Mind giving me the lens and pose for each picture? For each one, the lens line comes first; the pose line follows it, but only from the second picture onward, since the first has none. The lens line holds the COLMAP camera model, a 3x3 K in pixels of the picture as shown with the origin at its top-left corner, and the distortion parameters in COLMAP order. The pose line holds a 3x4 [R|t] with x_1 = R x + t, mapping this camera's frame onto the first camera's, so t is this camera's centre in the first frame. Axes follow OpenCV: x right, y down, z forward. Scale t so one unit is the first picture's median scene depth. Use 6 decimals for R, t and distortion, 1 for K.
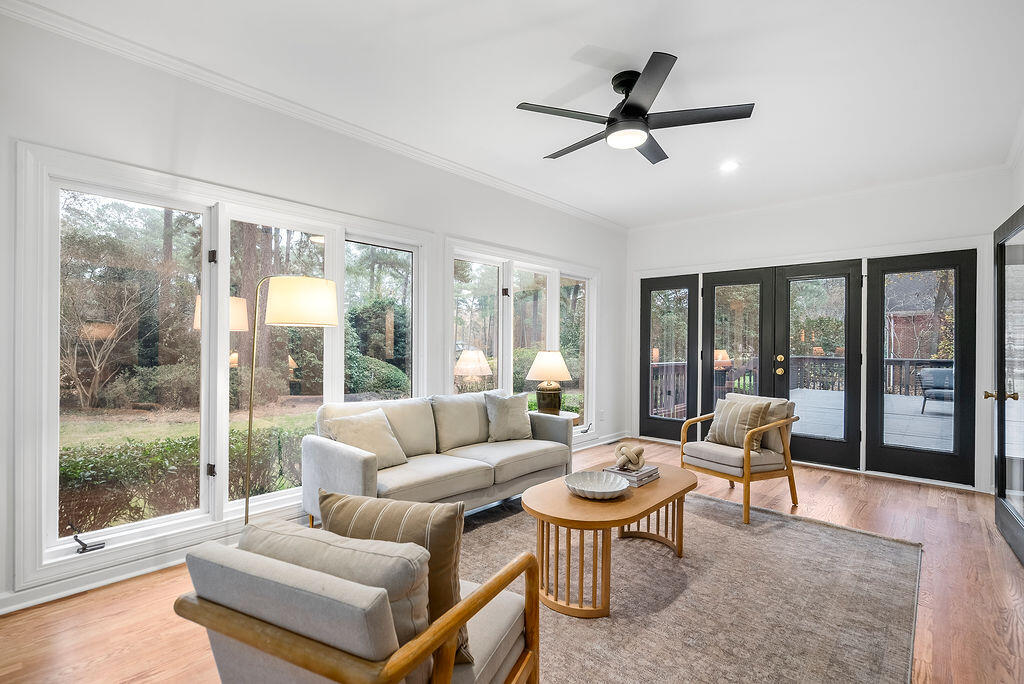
lens RADIAL K [[465.2, 0, 513.5], [0, 465.2, 339.3], [0, 0, 1]] dist [-0.002920, 0.001436]
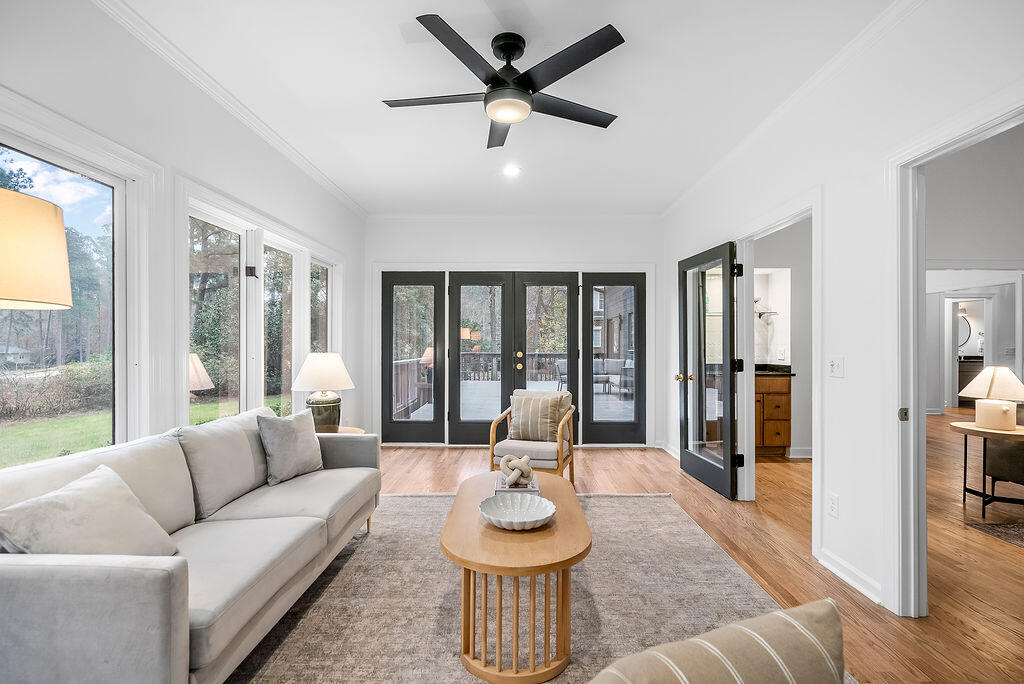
lens RADIAL K [[465.2, 0, 513.5], [0, 465.2, 339.3], [0, 0, 1]] dist [-0.002920, 0.001436]
pose [[0.744529, -0.000911, 0.667590, -0.223229], [-0.002203, 0.999990, 0.003821, -0.000661], [-0.667587, -0.004316, 0.744520, 0.219289]]
